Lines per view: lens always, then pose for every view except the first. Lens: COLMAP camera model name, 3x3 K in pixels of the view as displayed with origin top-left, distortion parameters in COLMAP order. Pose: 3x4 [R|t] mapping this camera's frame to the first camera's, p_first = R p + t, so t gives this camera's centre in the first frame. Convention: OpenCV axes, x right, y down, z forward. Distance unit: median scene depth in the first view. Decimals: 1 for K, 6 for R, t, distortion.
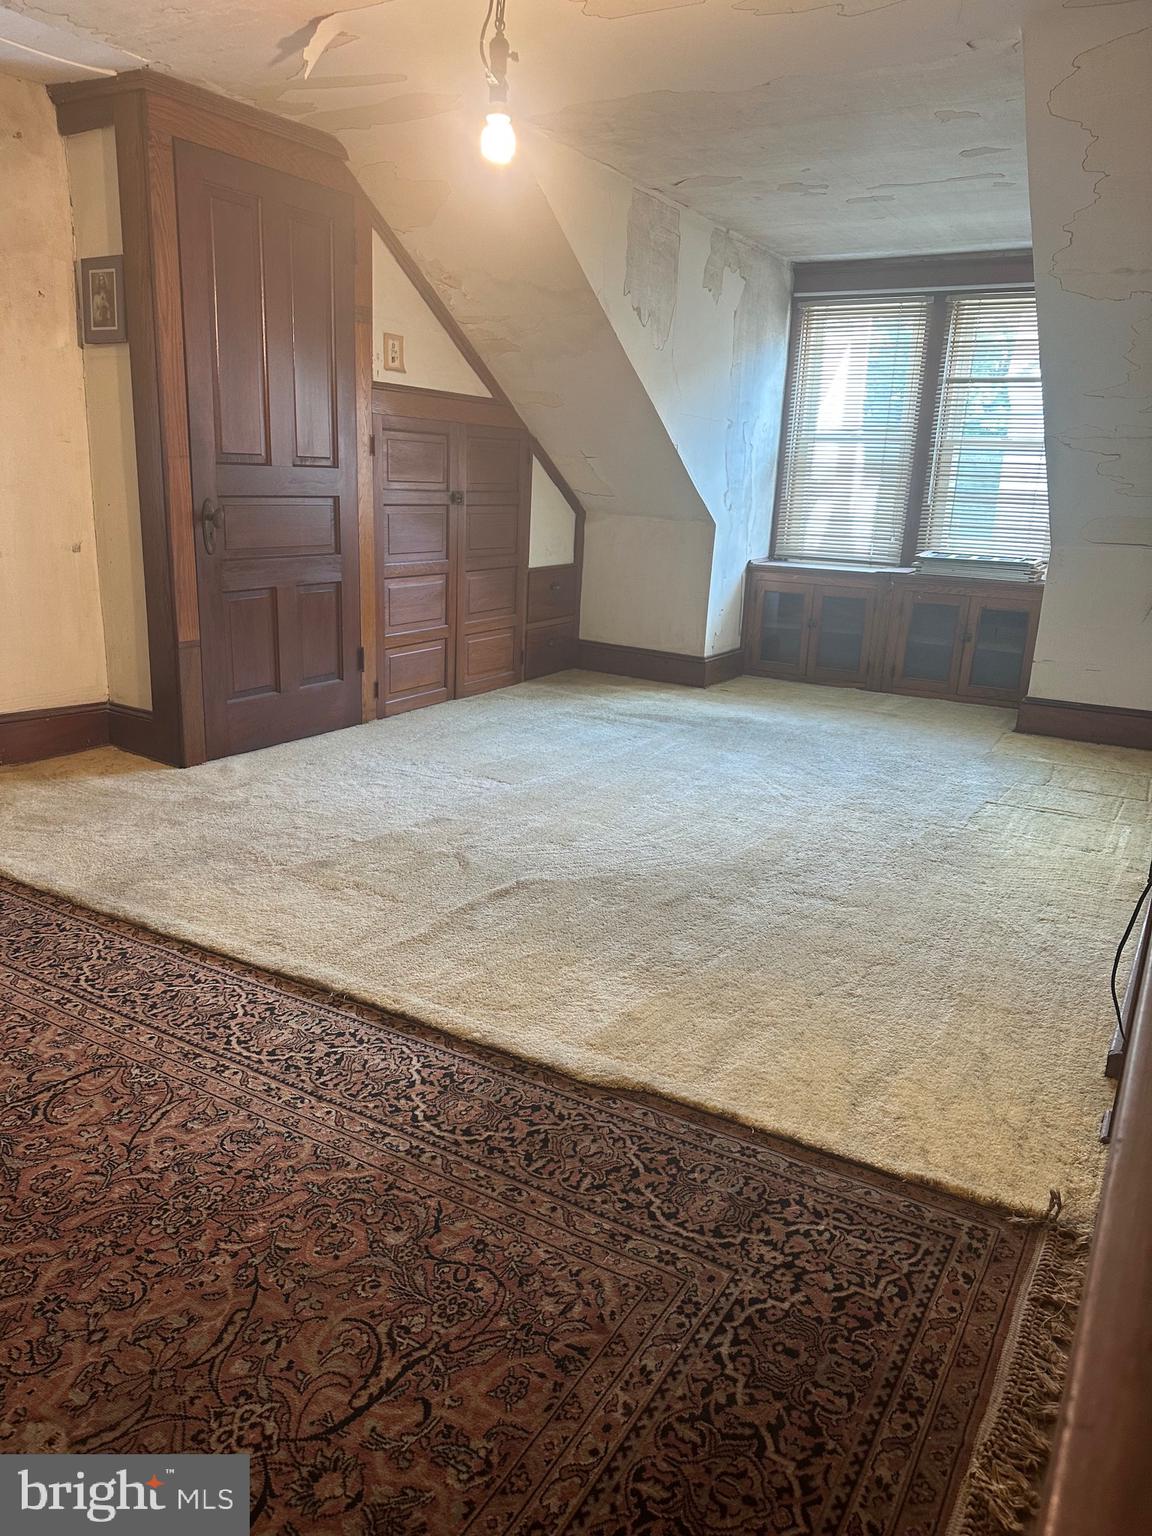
lens RADIAL K [[1087.3, 0, 578.0], [0, 1087.3, 769.9], [0, 0, 1]] dist [0.055601, -0.083687]
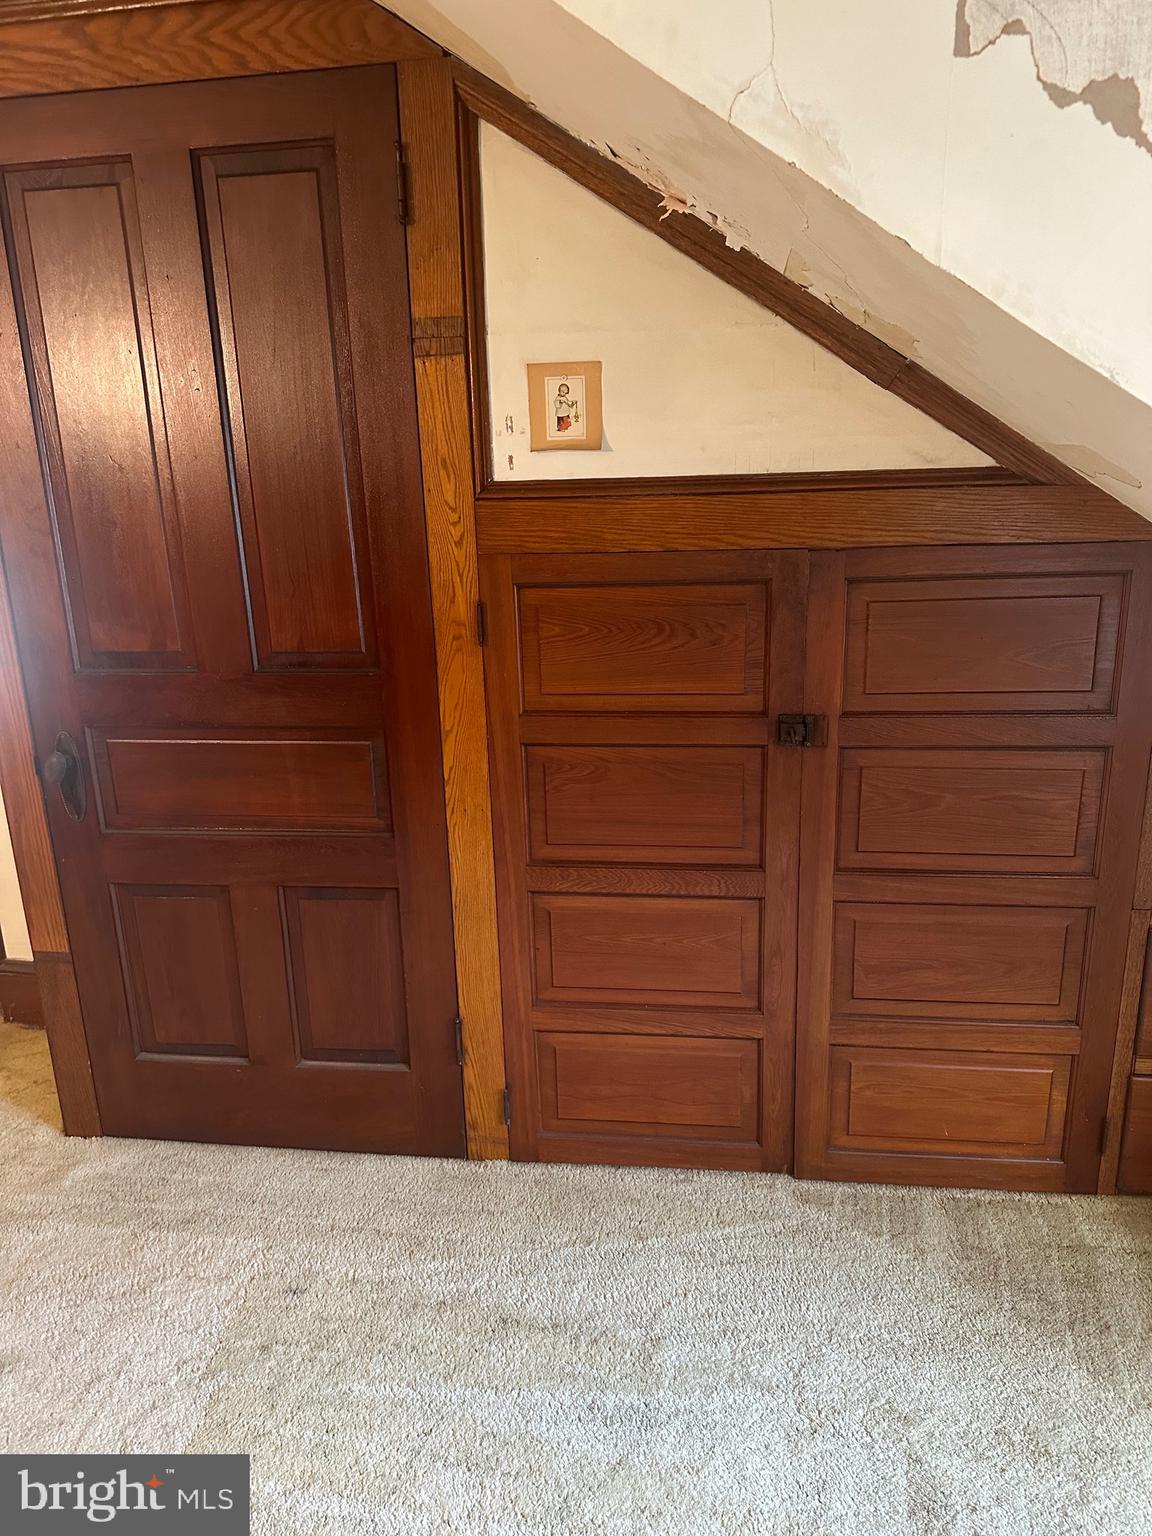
lens RADIAL K [[1087.3, 0, 575.0], [0, 1087.3, 775.6], [0, 0, 1]] dist [0.055601, -0.083687]
pose [[0.372923, 0.217437, -0.902025, 0.243762], [-0.192780, 0.969097, 0.153905, -0.310302], [0.907615, 0.116498, 0.403316, 0.854519]]
